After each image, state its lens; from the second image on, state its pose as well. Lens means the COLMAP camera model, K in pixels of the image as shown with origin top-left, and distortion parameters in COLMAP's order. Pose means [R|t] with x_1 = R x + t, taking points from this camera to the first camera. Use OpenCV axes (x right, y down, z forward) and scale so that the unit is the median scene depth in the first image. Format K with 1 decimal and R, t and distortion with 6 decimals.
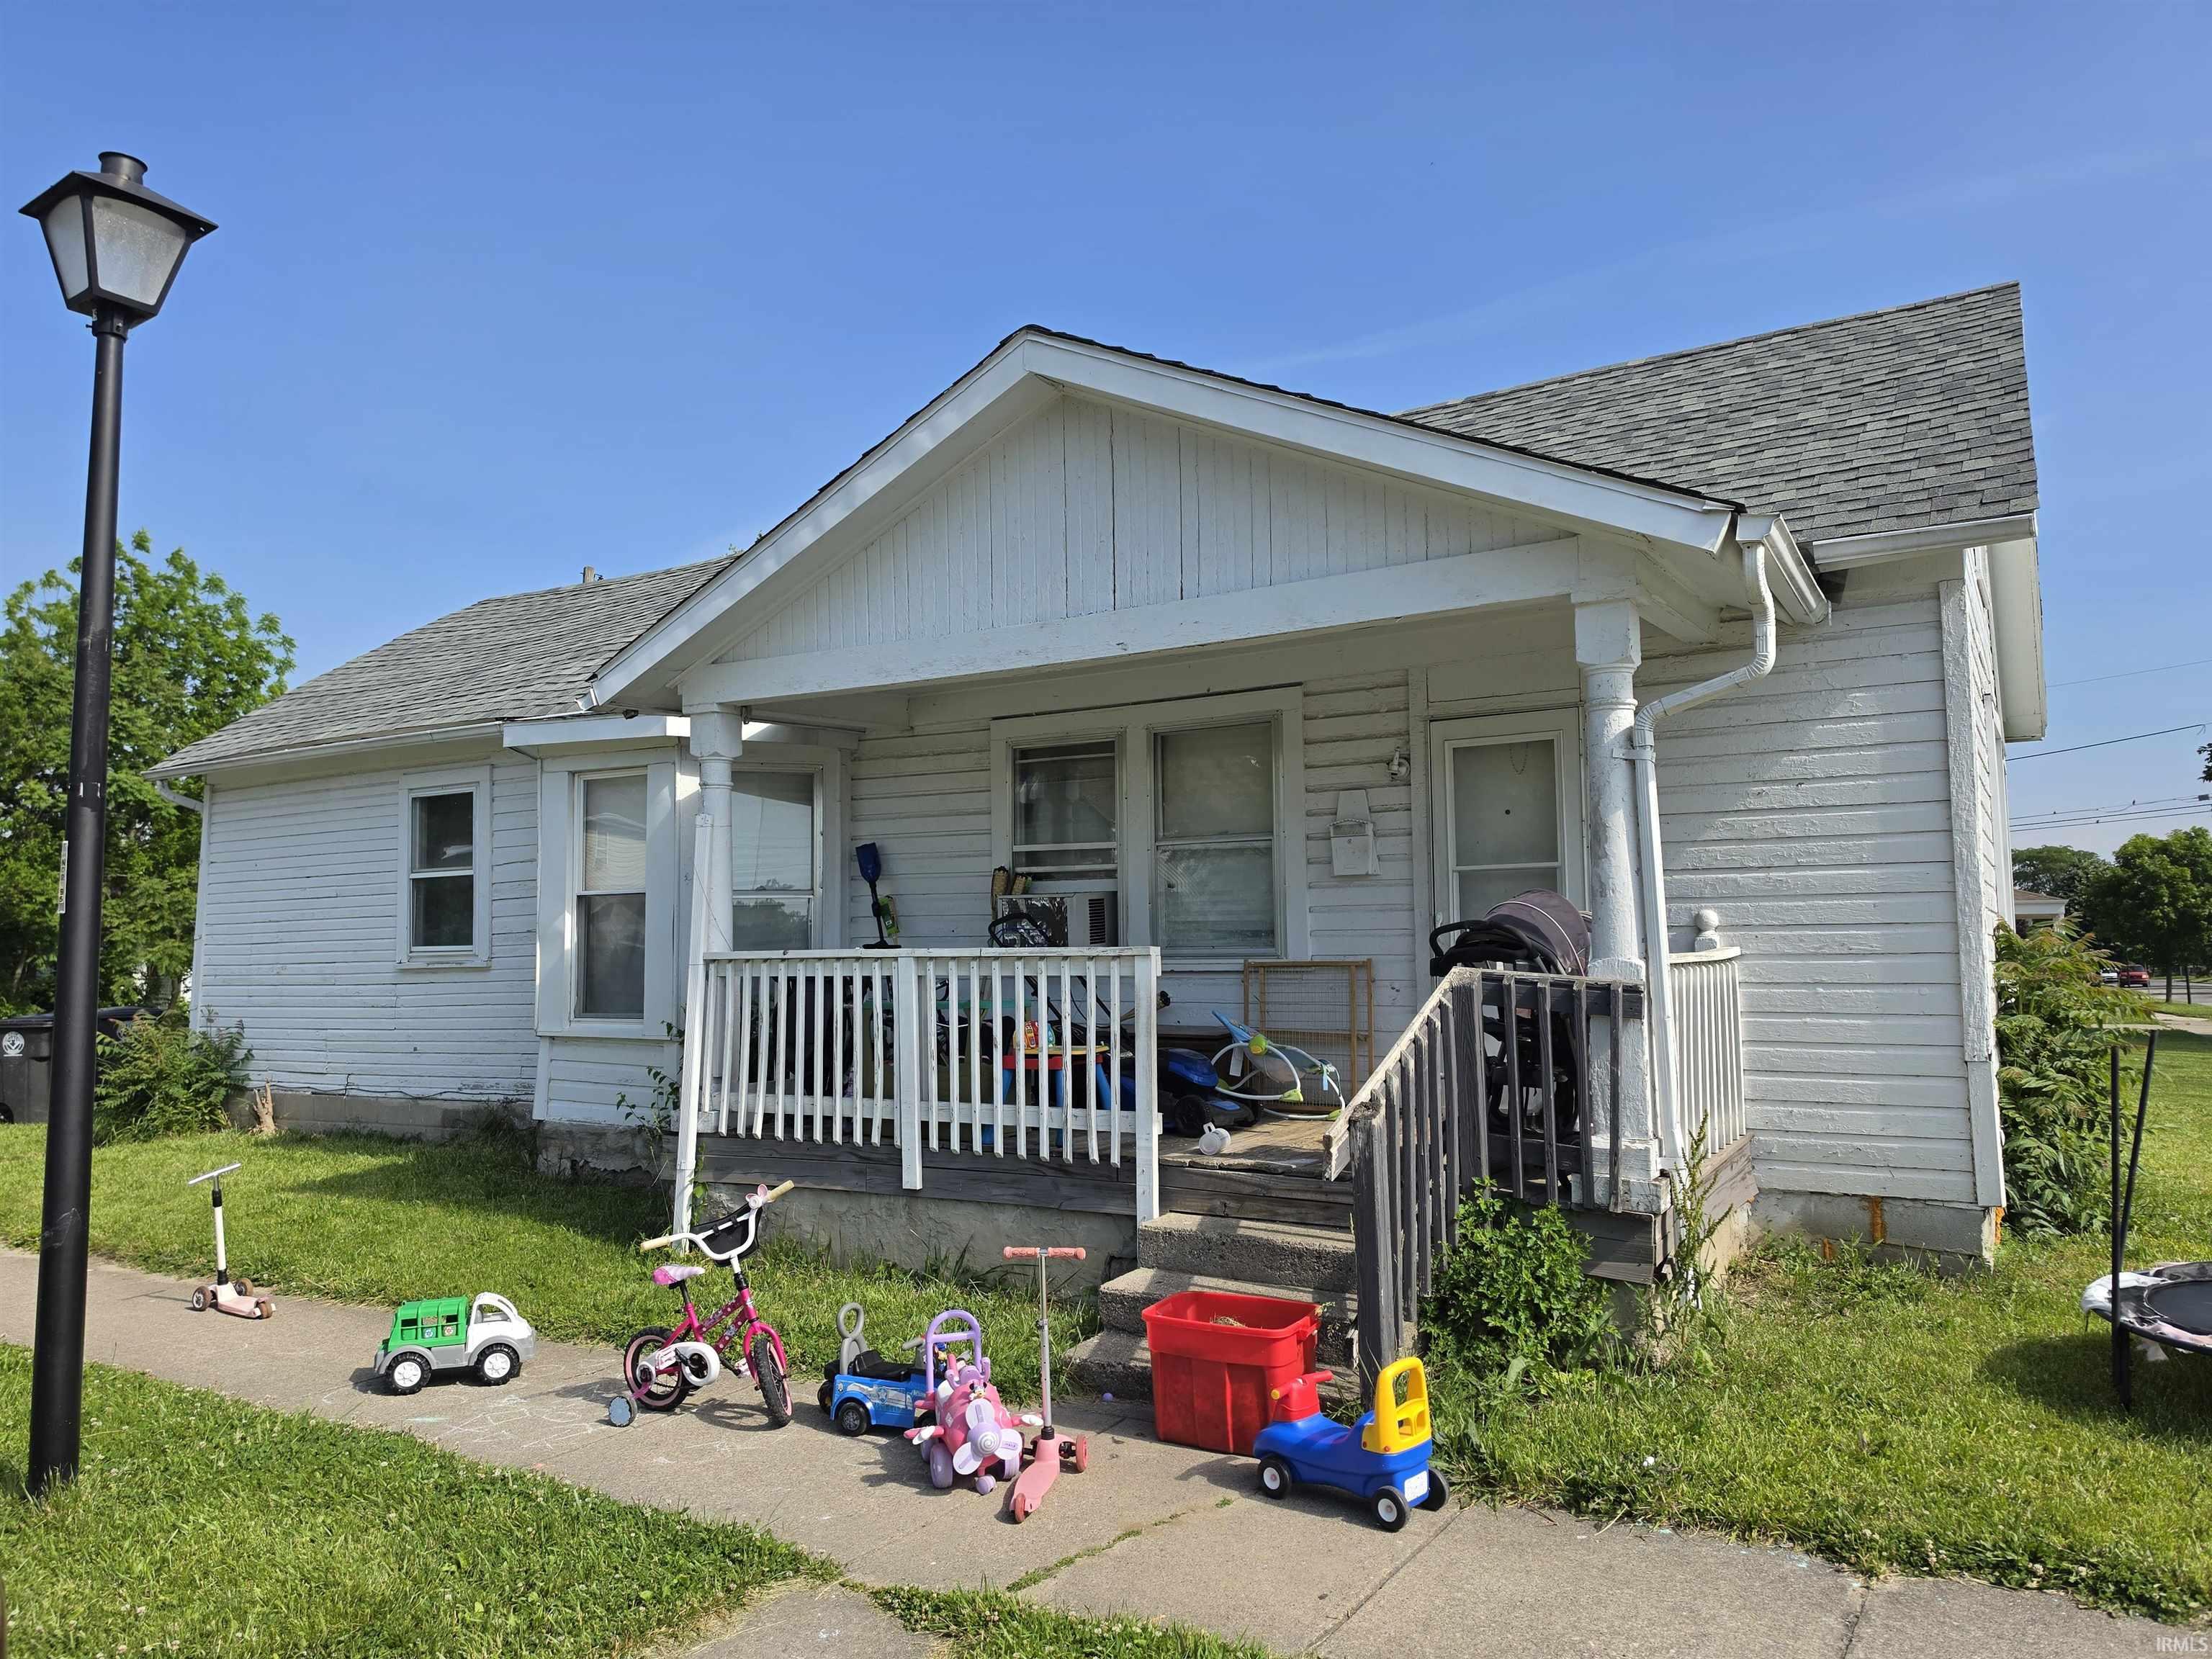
lens RADIAL K [[1553.3, 0, 1115.6], [0, 1553.3, 779.7], [0, 0, 1]] dist [-0.003153, -0.003957]
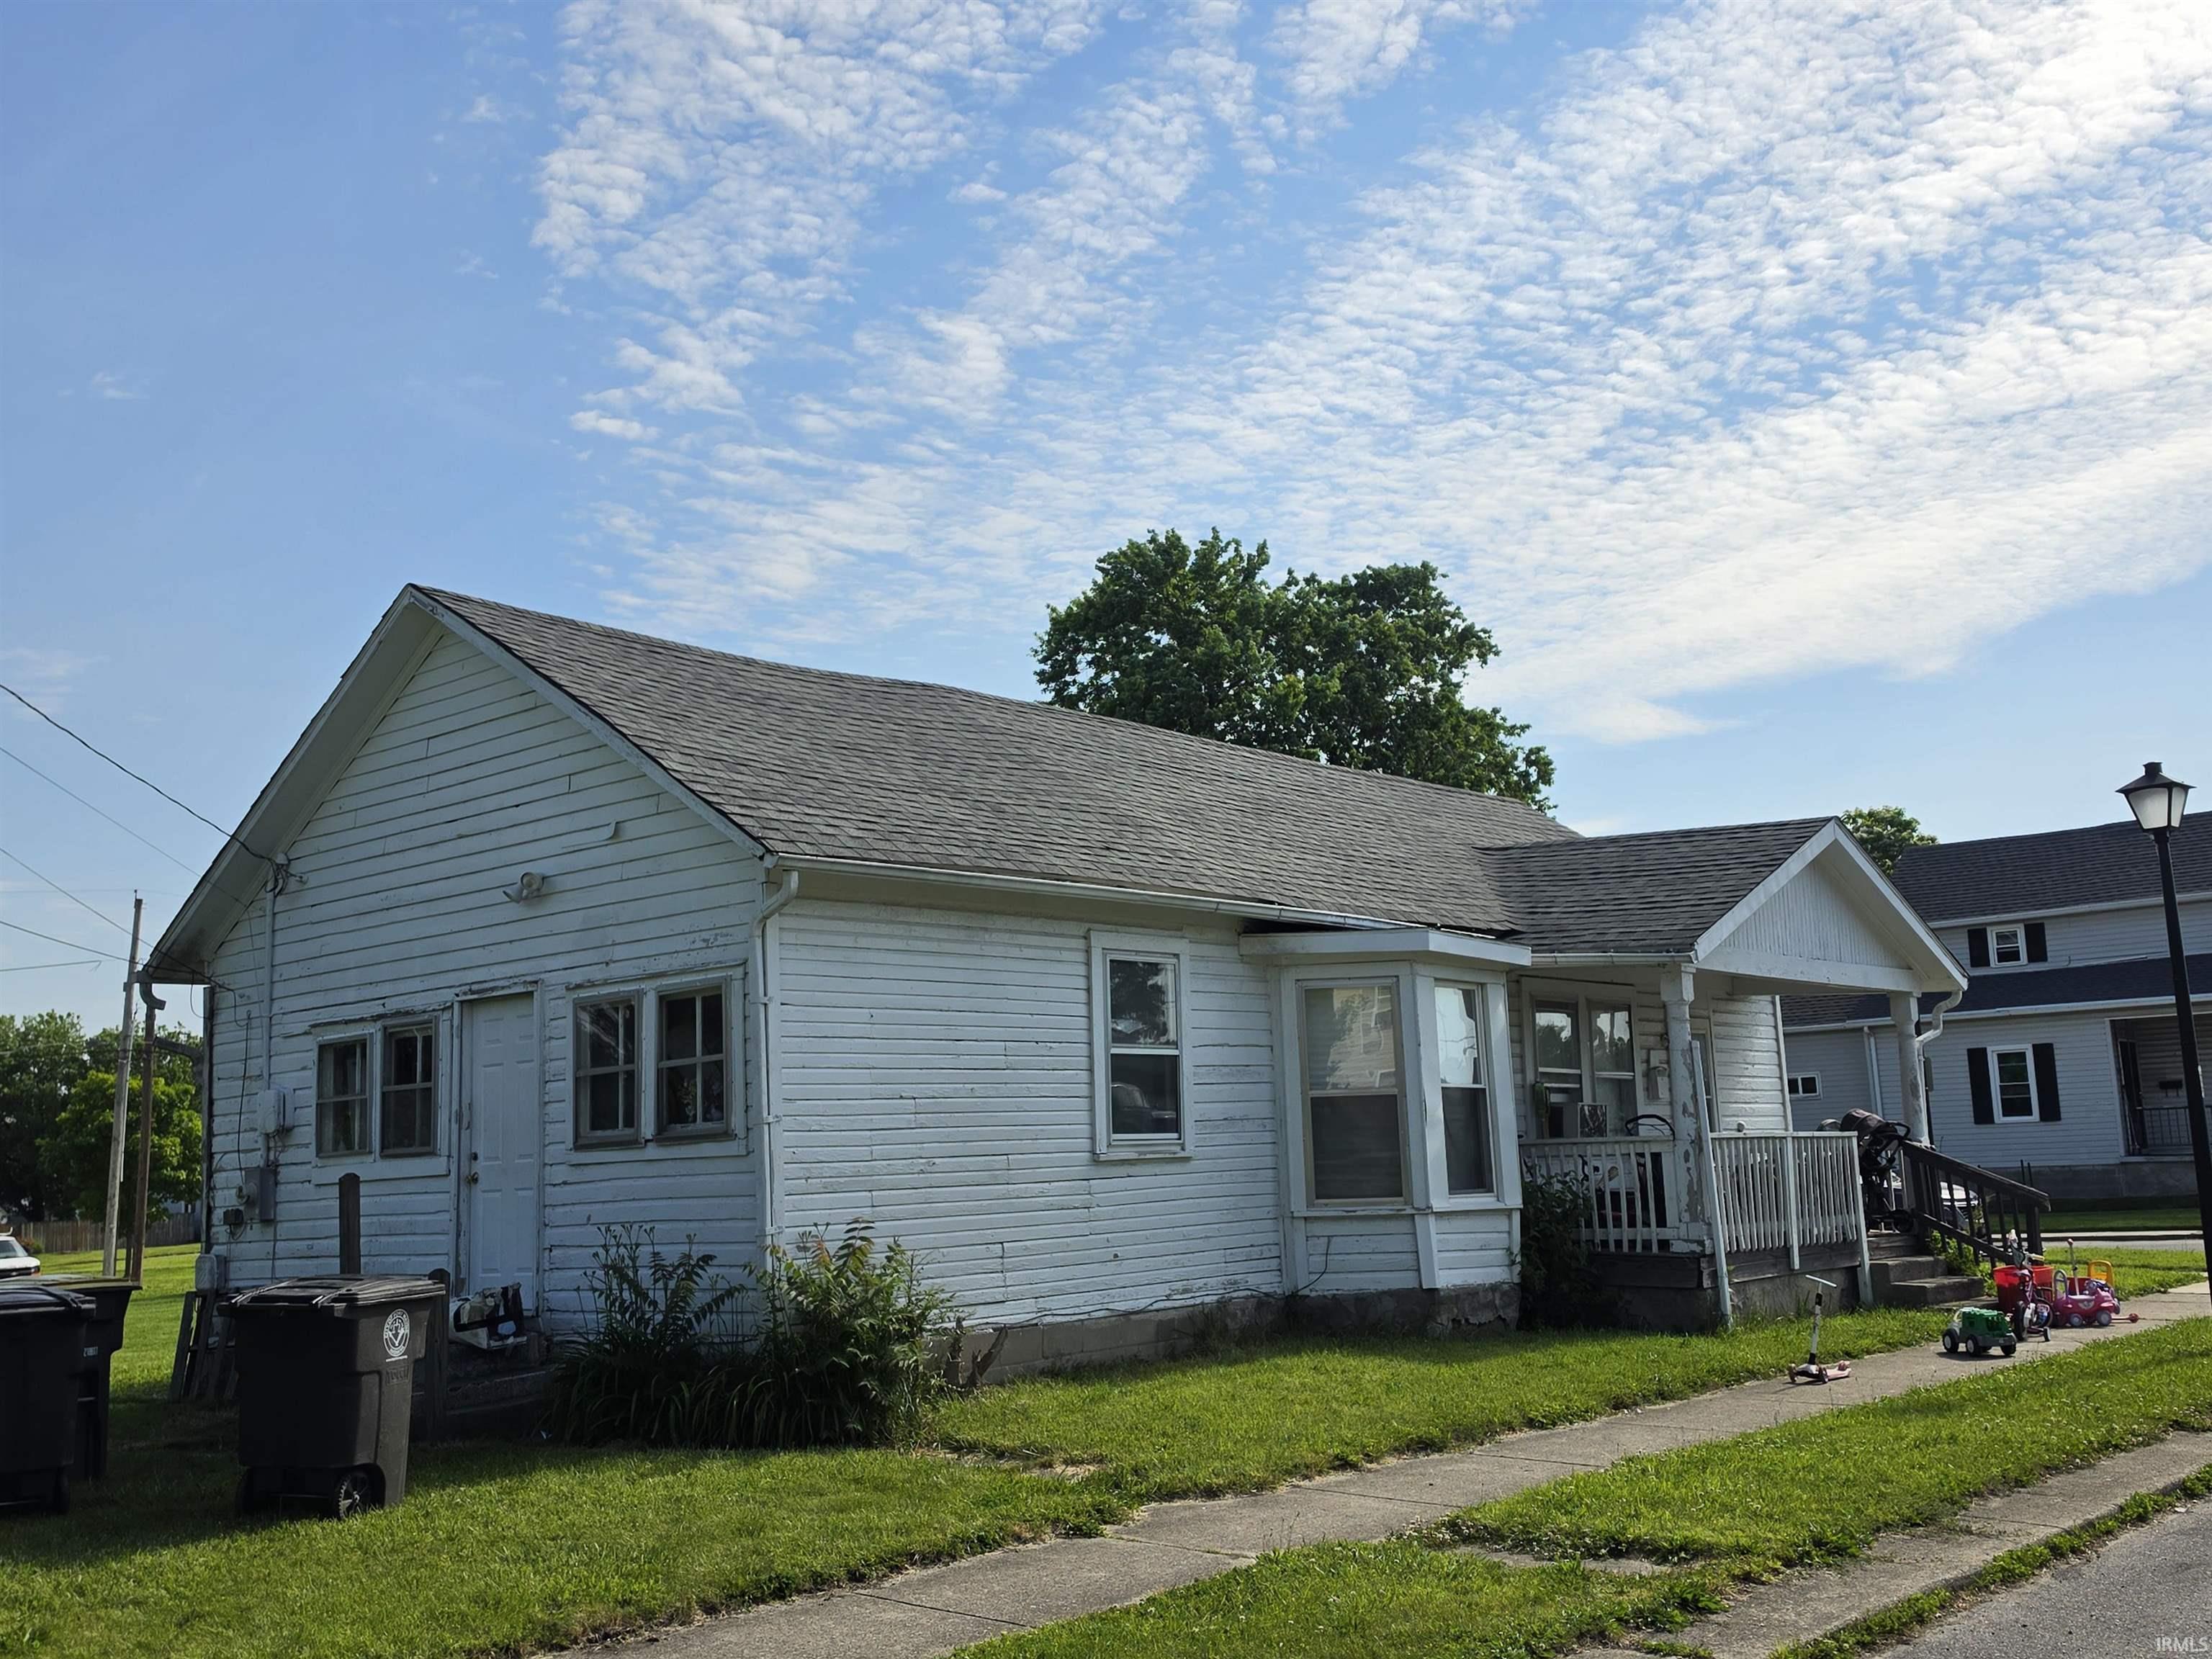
lens RADIAL K [[2197.7, 0, 1109.9], [0, 2197.7, 808.9], [0, 0, 1]] dist [0.054309, 0.000000]
pose [[0.173417, 0.166874, 0.970608, -2.356739], [-0.080331, 0.984653, -0.154936, 0.168962], [-0.981567, -0.051101, 0.184161, 1.121268]]
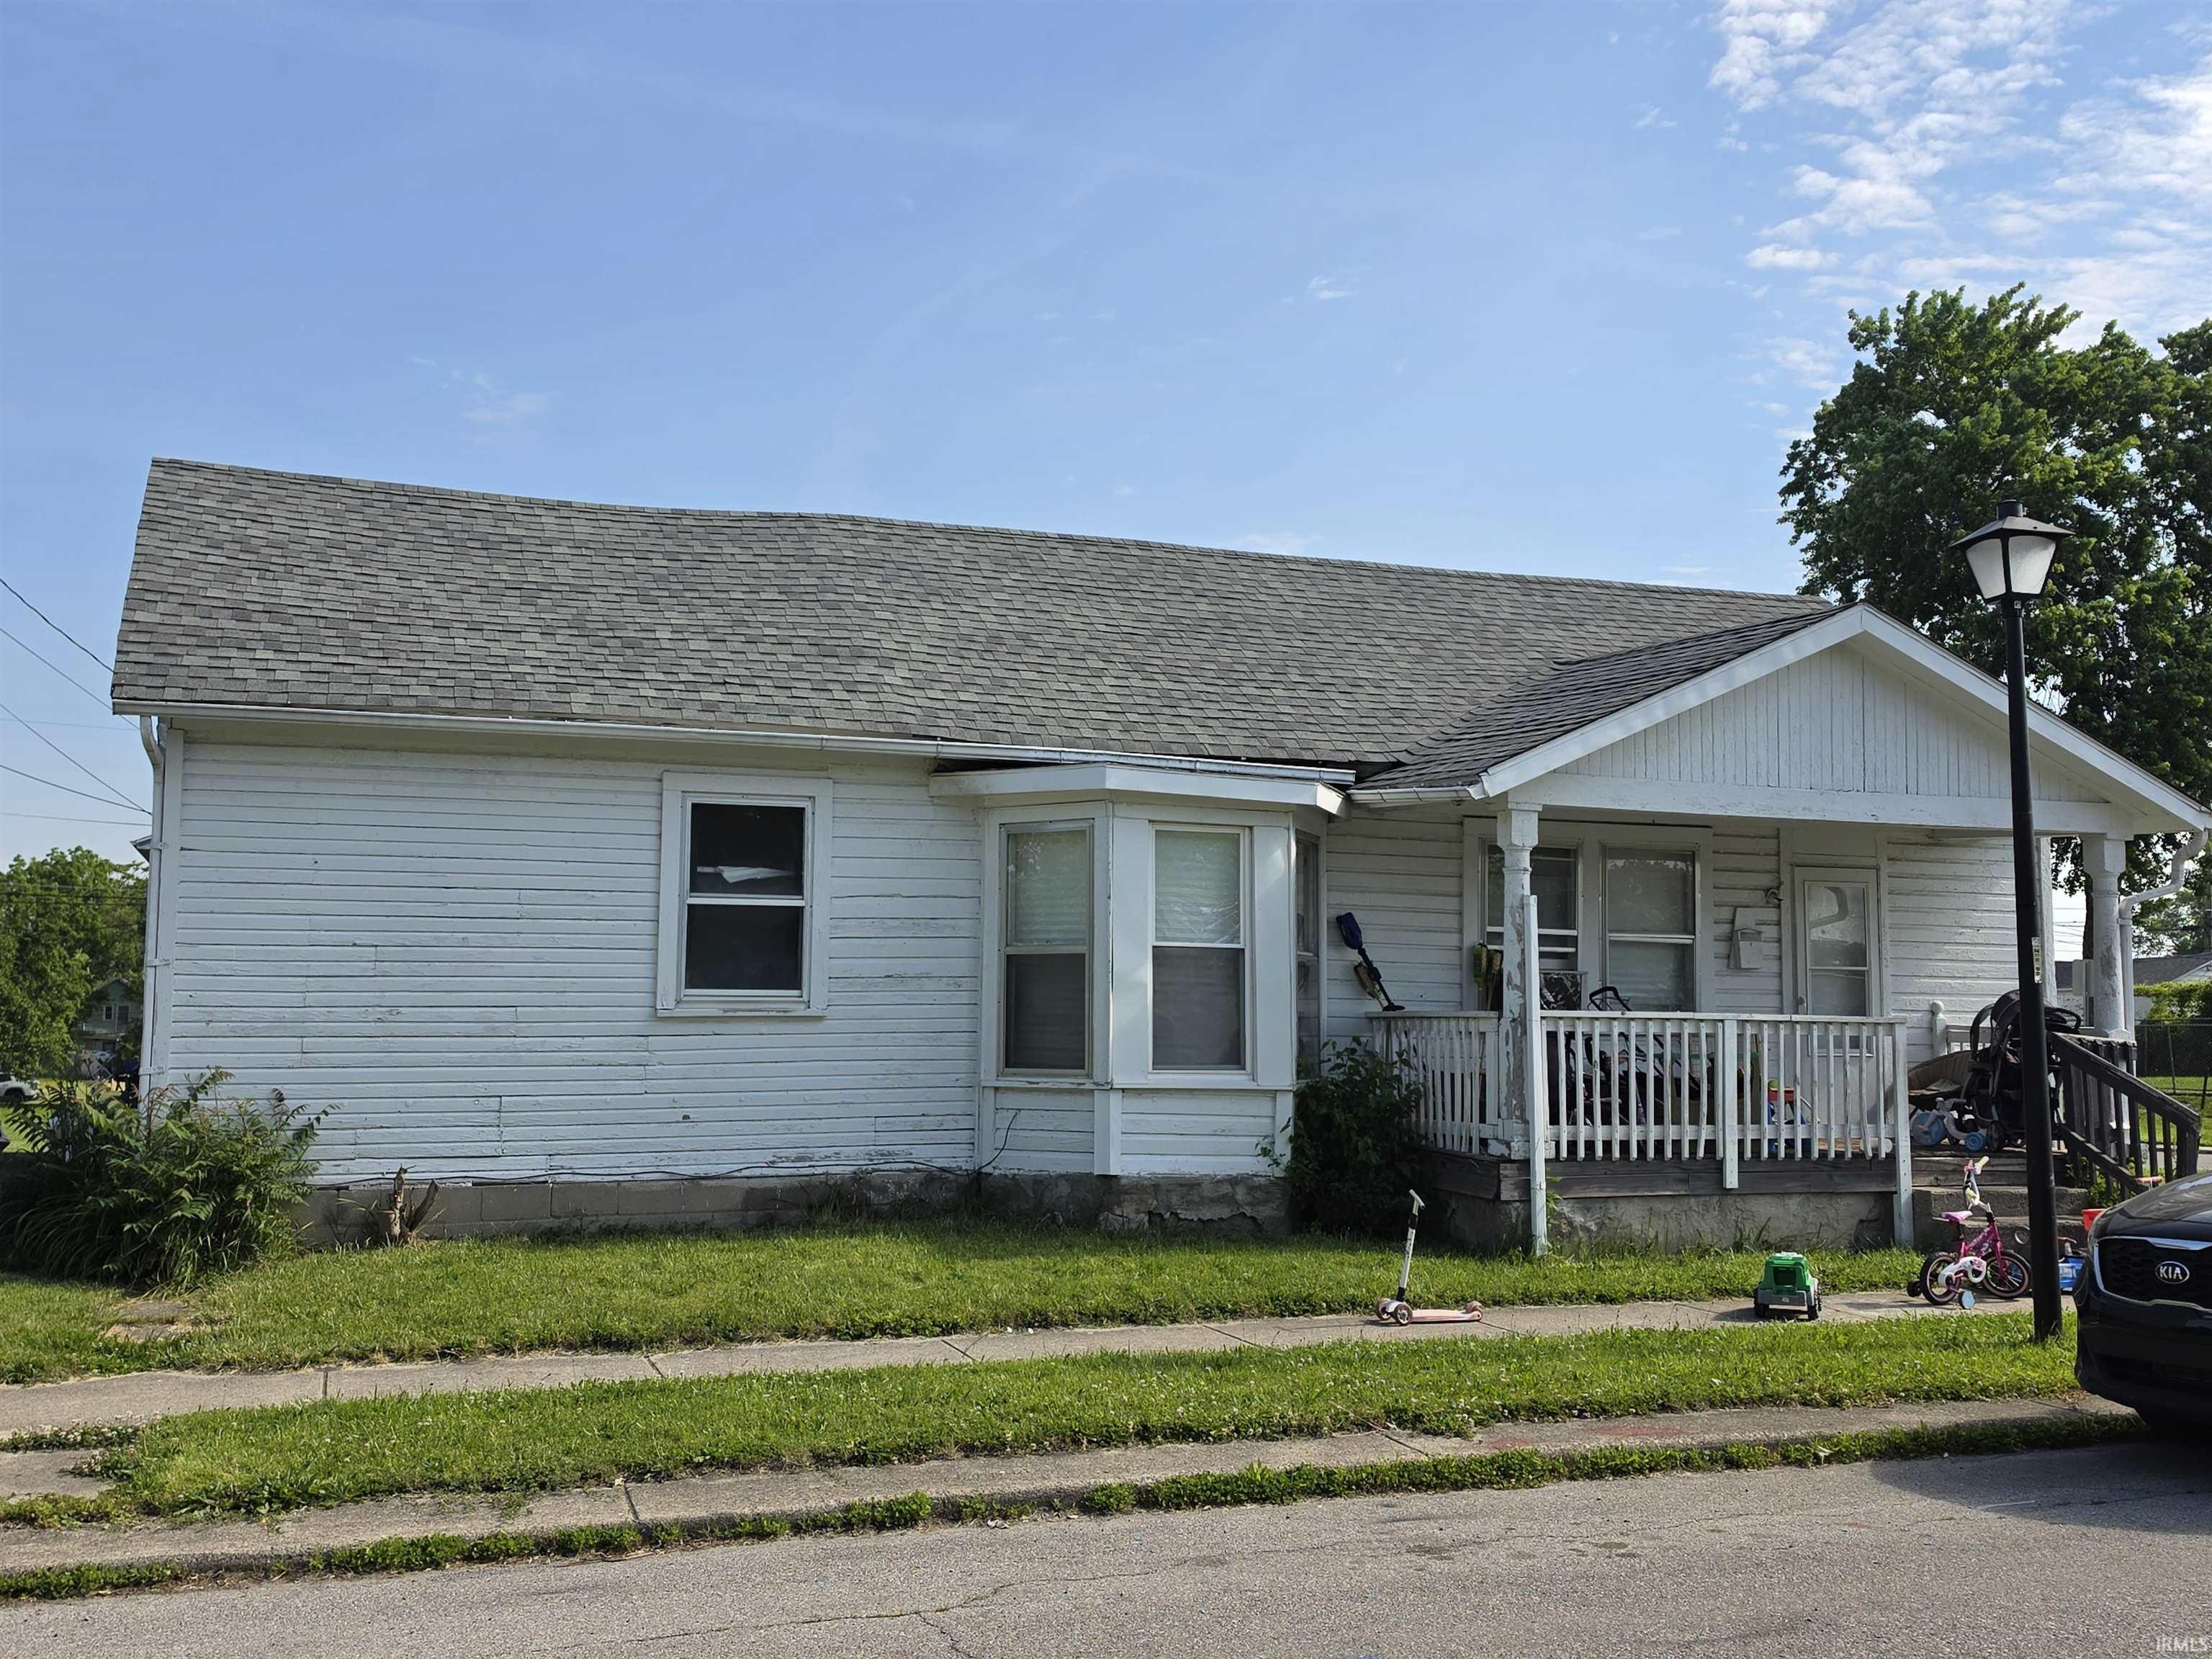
lens RADIAL K [[2197.7, 0, 1148.5], [0, 2197.7, 771.0], [0, 0, 1]] dist [0.054309, 0.000000]
pose [[0.629013, 0.108250, 0.769821, -1.693102], [-0.103493, 0.993104, -0.055085, 0.048406], [-0.770475, -0.045022, 0.635878, 0.141021]]
